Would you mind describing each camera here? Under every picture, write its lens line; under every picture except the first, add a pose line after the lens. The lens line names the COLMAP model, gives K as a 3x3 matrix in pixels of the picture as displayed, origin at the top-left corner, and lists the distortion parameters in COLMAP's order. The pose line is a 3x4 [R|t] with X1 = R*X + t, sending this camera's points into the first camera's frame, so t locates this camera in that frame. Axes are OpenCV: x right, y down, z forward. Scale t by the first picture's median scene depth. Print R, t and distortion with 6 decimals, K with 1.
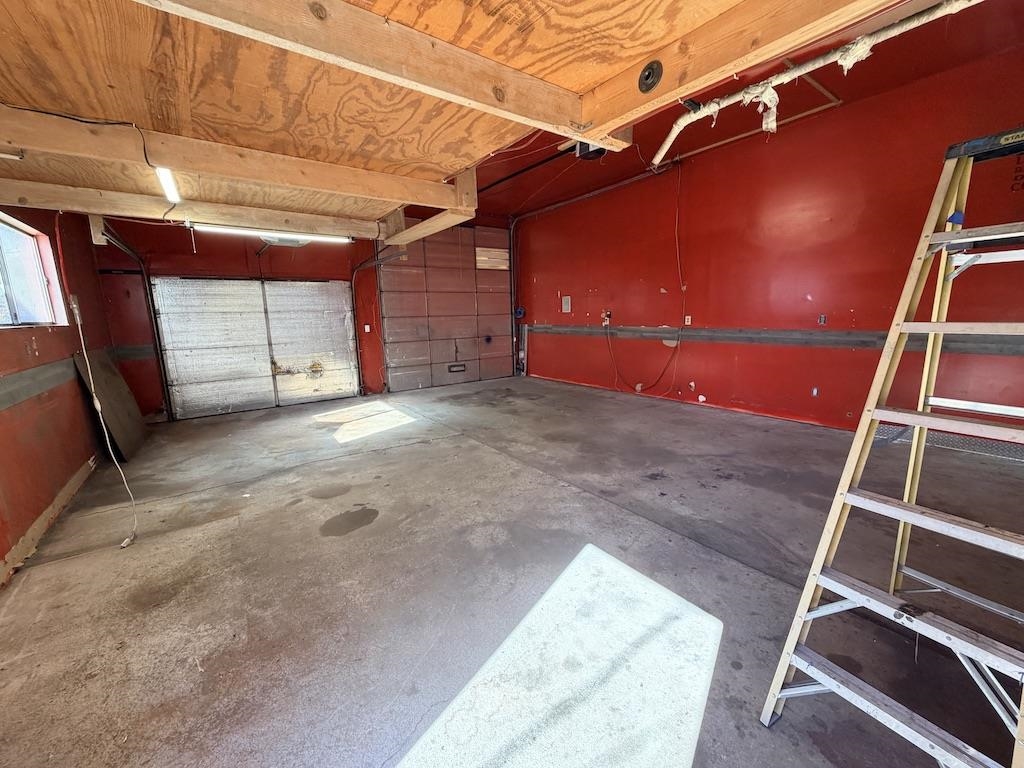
lens RADIAL K [[407.4, 0, 510.2], [0, 407.4, 382.9], [0, 0, 1]] dist [0.000385, -0.000293]
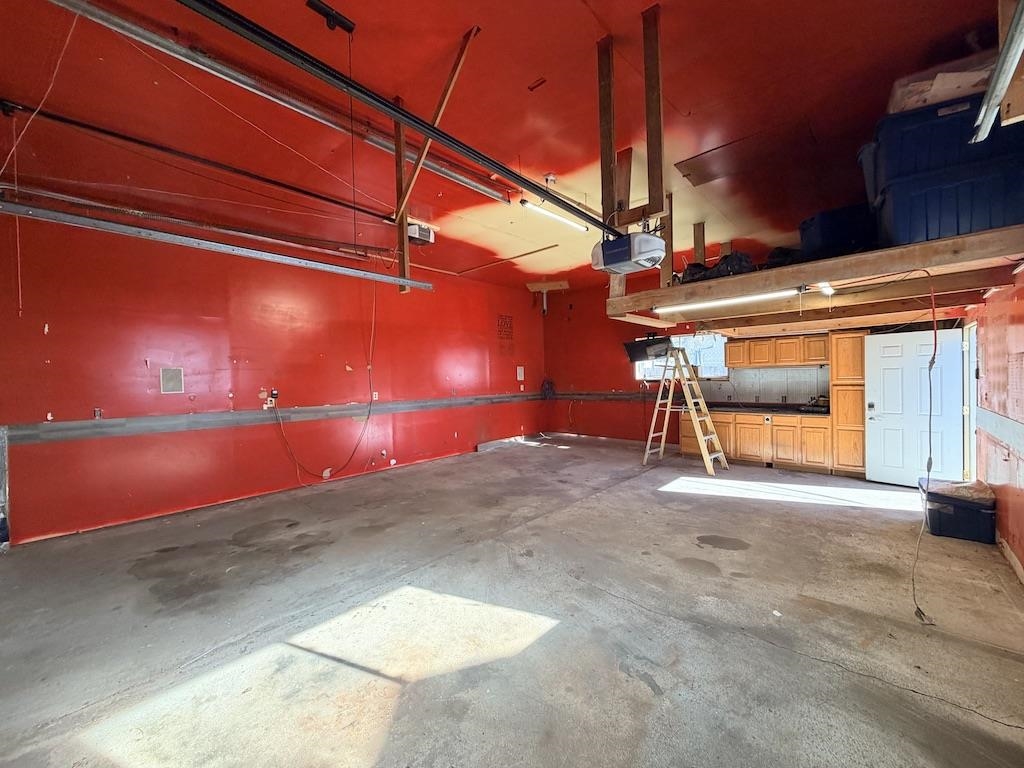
lens RADIAL K [[407.4, 0, 510.2], [0, 407.4, 382.9], [0, 0, 1]] dist [0.000385, -0.000293]
pose [[-0.198125, 0.017266, 0.980025, -1.124265], [0.195640, 0.980423, 0.022279, -0.219632], [-0.960454, 0.196146, -0.197624, 1.337341]]
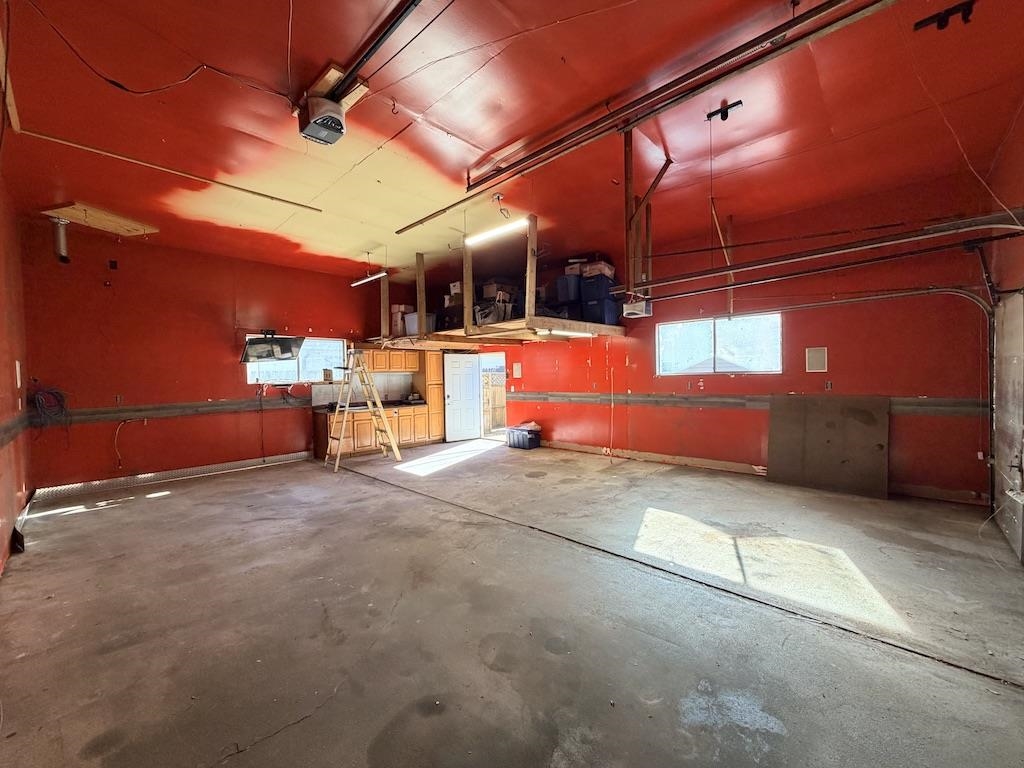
lens RADIAL K [[407.4, 0, 510.2], [0, 407.4, 382.9], [0, 0, 1]] dist [0.000385, -0.000293]
pose [[-0.981122, 0.049486, -0.186951, 0.073426], [0.012513, 0.980925, 0.193982, -0.389676], [0.192985, 0.187981, -0.963026, 2.167781]]
